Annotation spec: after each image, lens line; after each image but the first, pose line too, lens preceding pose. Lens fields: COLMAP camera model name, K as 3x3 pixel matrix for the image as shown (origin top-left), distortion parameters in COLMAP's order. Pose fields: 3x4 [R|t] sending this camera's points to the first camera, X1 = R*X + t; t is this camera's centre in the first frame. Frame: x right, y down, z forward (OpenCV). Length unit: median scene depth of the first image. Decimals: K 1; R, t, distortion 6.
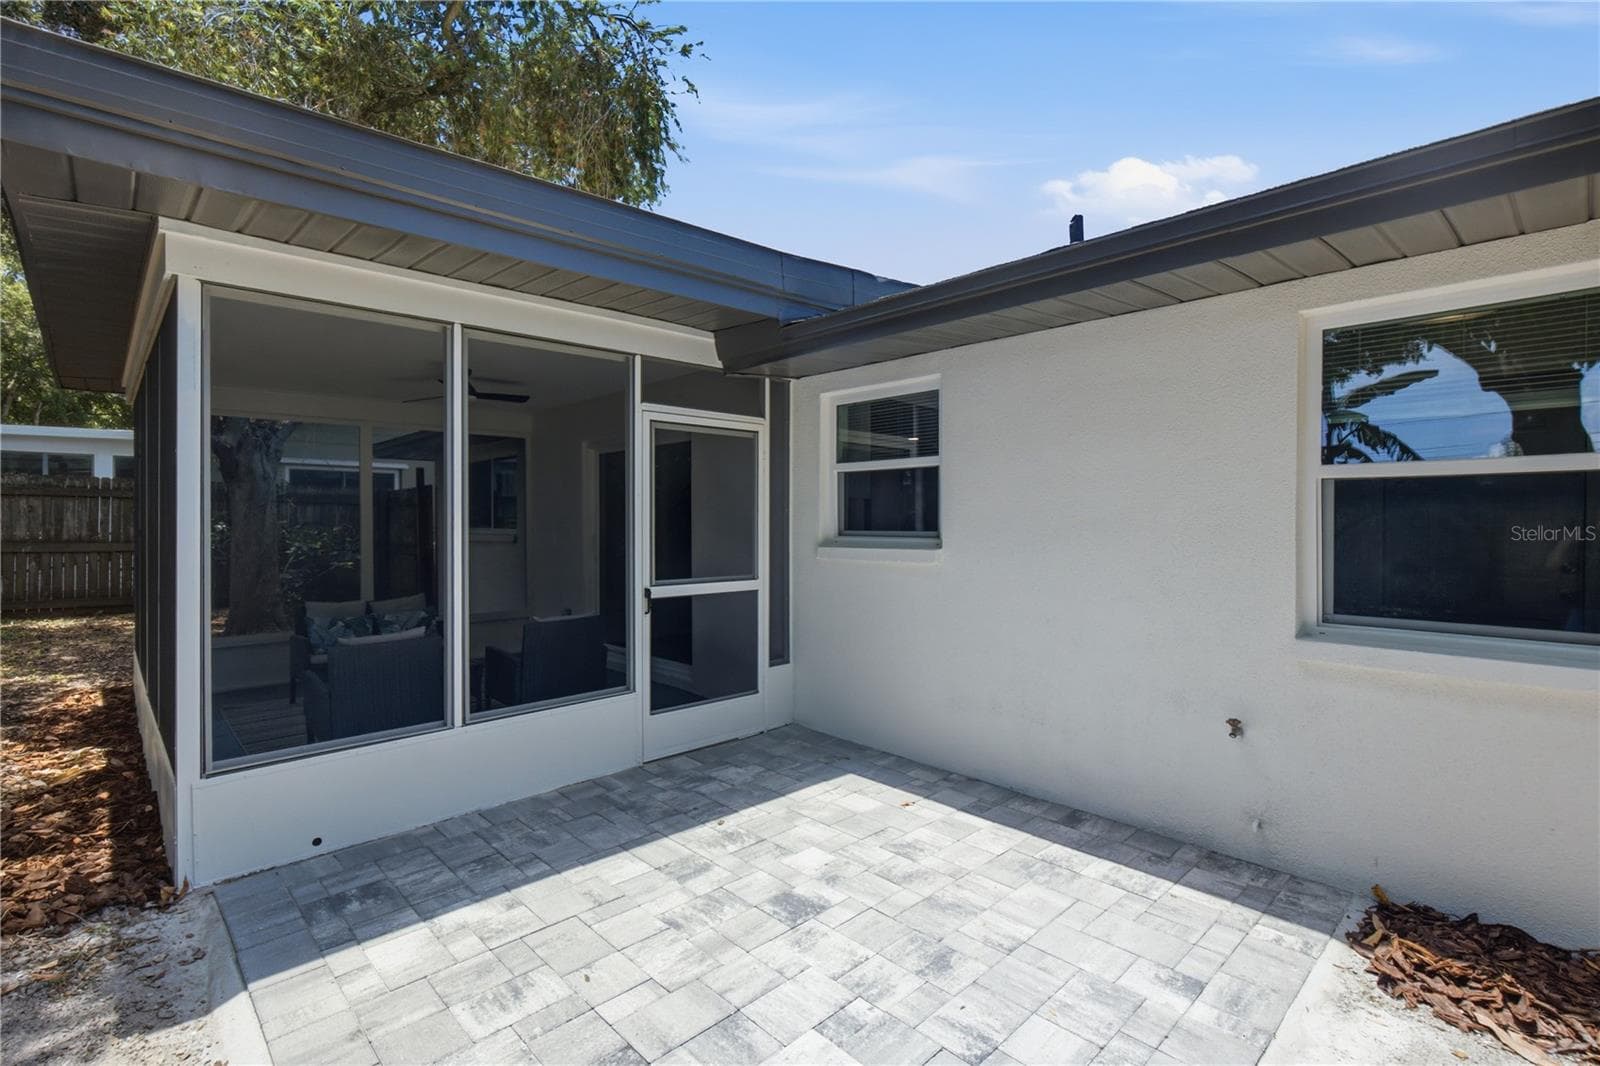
lens RADIAL K [[731.9, 0, 801.6], [0, 731.9, 516.3], [0, 0, 1]] dist [0.002442, 0.000509]
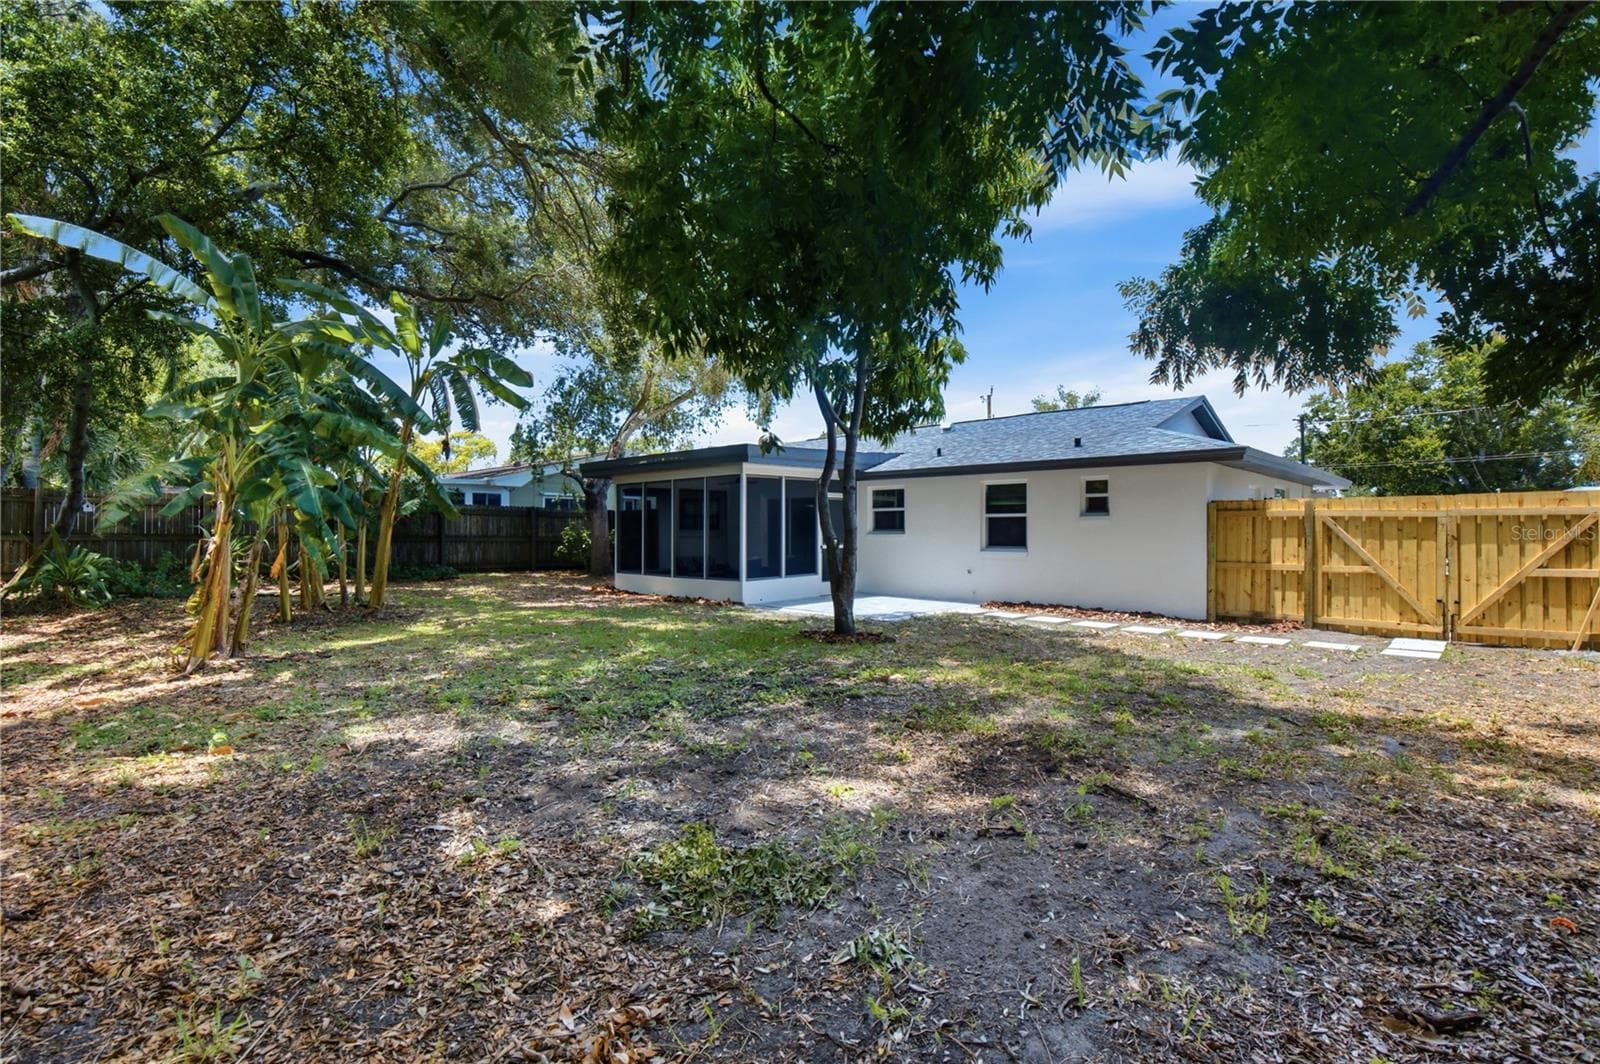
lens RADIAL K [[731.9, 0, 801.6], [0, 731.9, 515.3], [0, 0, 1]] dist [0.002442, 0.000509]
pose [[0.998757, 0.001832, 0.049807, -0.452382], [-0.001118, 0.999896, -0.014353, 0.004713], [-0.049828, 0.014280, 0.998656, -2.349079]]
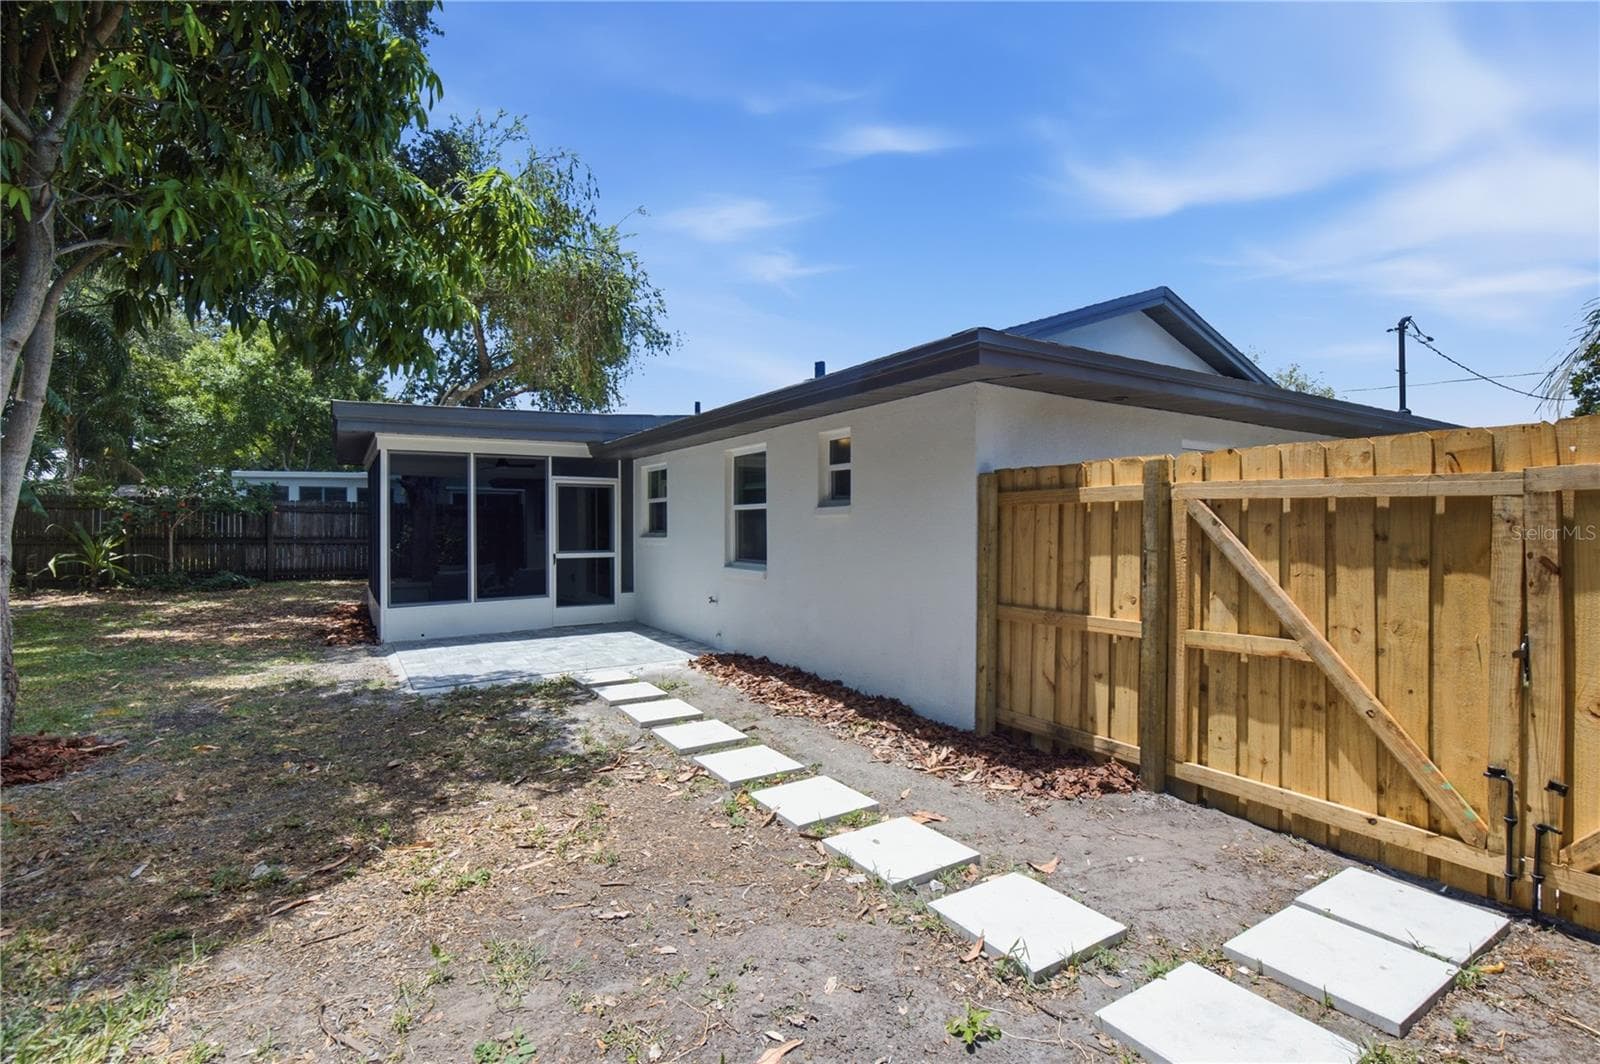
lens RADIAL K [[726.8, 0, 800.0], [0, 726.8, 532.0], [0, 0, 1]] dist [0.002354, -0.000145]
pose [[0.980033, 0.000678, -0.198832, 0.986278], [0.001810, 0.999922, 0.012333, -0.000428], [0.198825, -0.012447, 0.979956, -1.096934]]
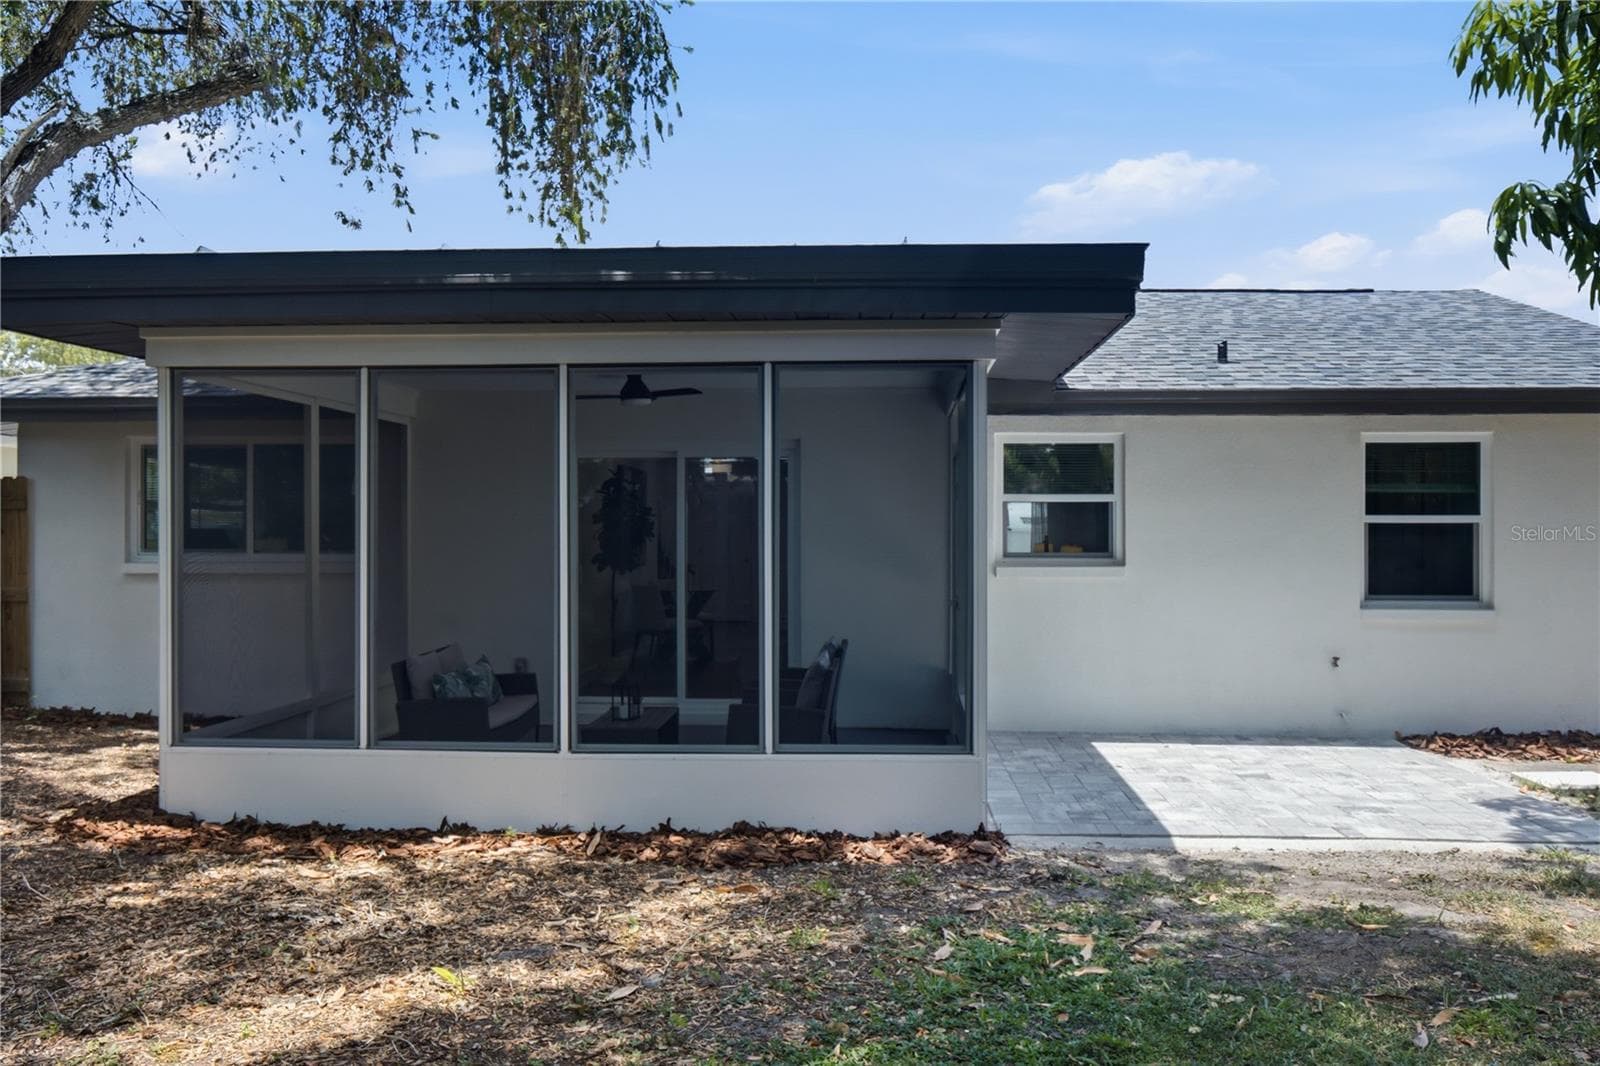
lens RADIAL K [[731.9, 0, 801.6], [0, 731.9, 516.3], [0, 0, 1]] dist [0.002442, 0.000509]
pose [[0.737695, -0.005870, 0.675108, -1.072944], [-0.003041, 0.999923, 0.012017, -0.056699], [-0.675127, -0.010918, 0.737621, 0.395364]]
